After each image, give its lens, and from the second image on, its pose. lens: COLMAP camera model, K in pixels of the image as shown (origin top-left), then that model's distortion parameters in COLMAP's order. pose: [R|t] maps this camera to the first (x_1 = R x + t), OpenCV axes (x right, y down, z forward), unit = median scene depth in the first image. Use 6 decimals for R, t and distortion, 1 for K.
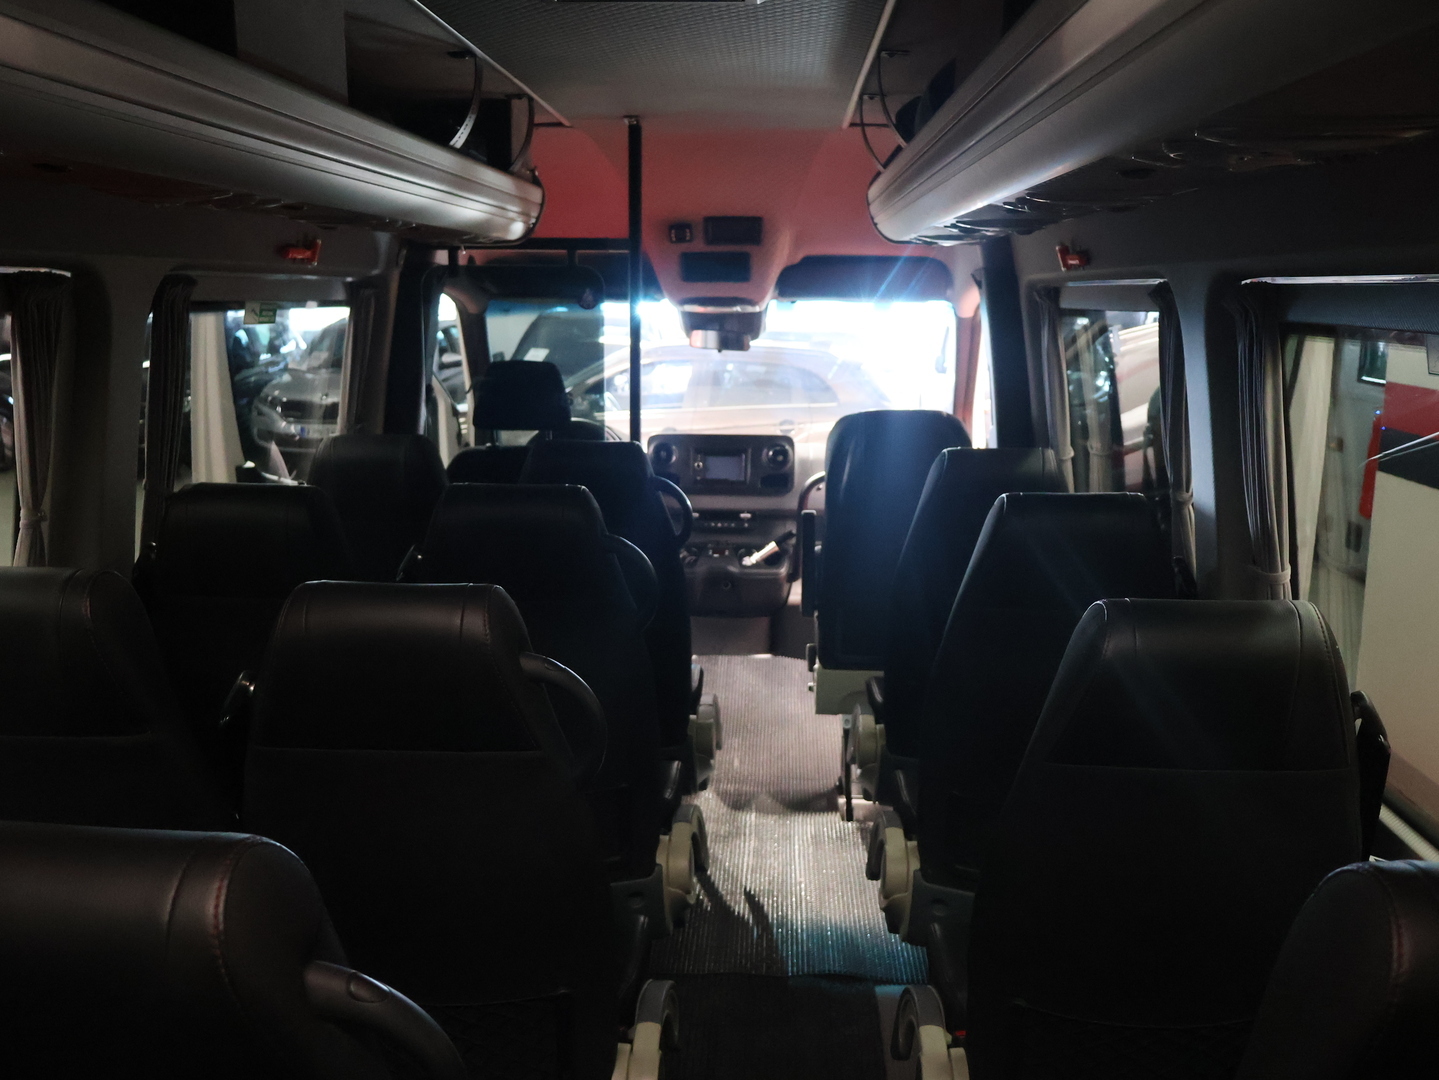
lens RADIAL K [[1296.2, 0, 722.9], [0, 1296.2, 543.5], [0, 0, 1]] dist [-0.040690, 0.027729]
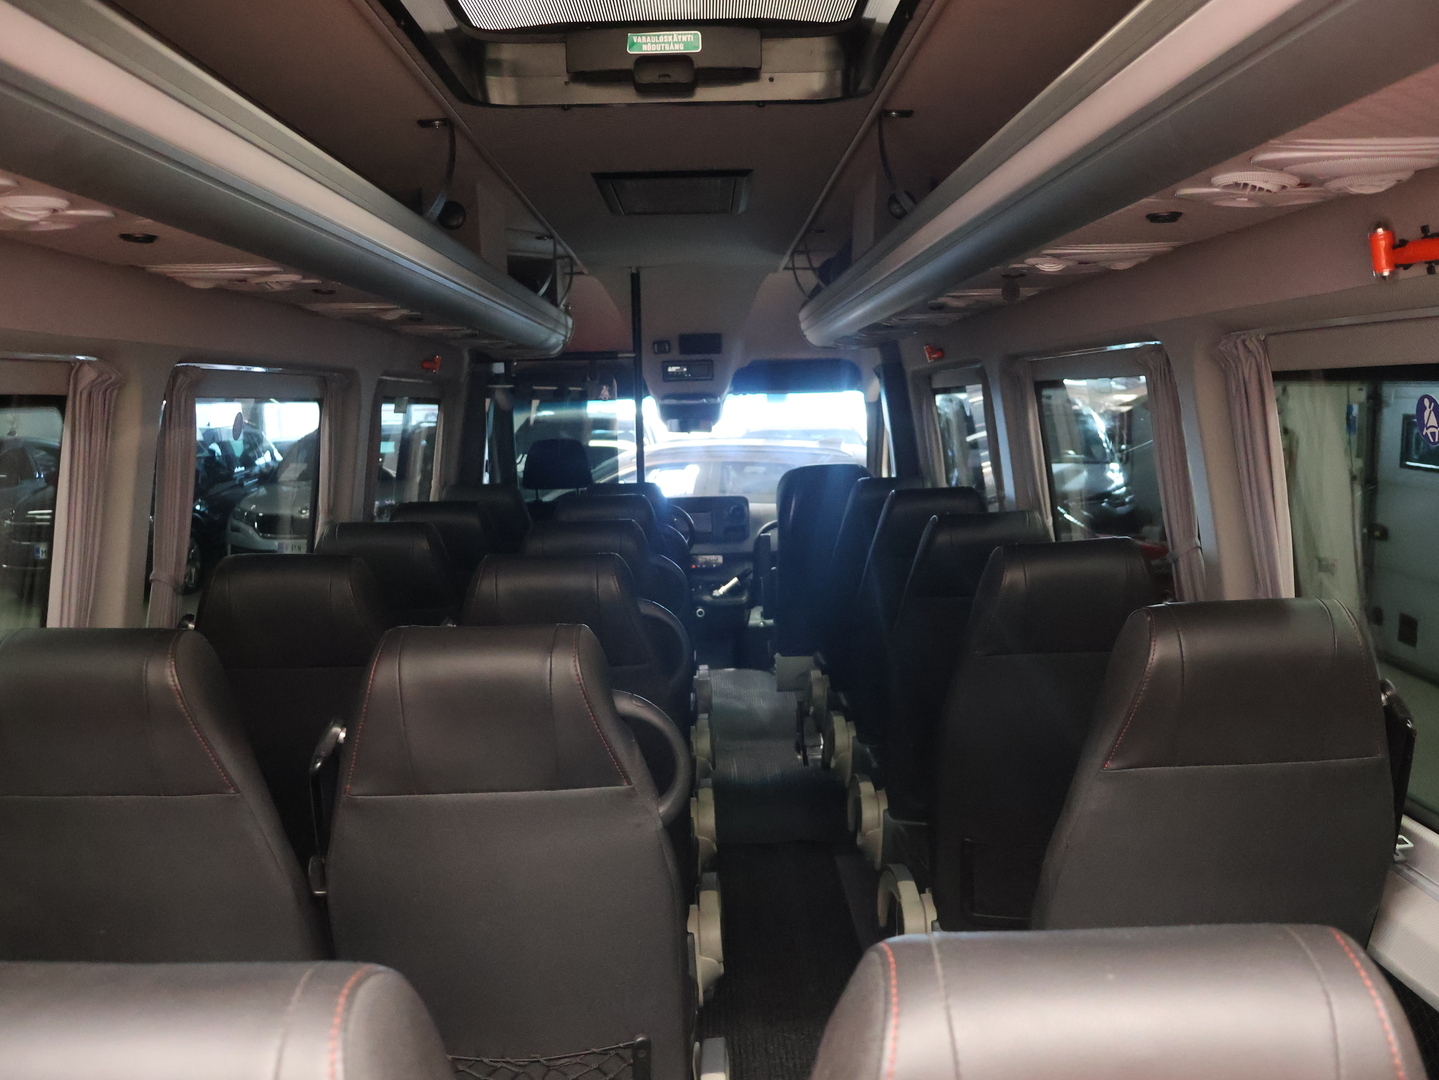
lens RADIAL K [[1296.2, 0, 716.9], [0, 1296.2, 537.7], [0, 0, 1]] dist [-0.040690, 0.027729]
pose [[0.998013, -0.035280, 0.052196, -0.053079], [0.039690, 0.995502, -0.086031, 0.080203], [-0.048926, 0.087932, 0.994924, -0.341515]]
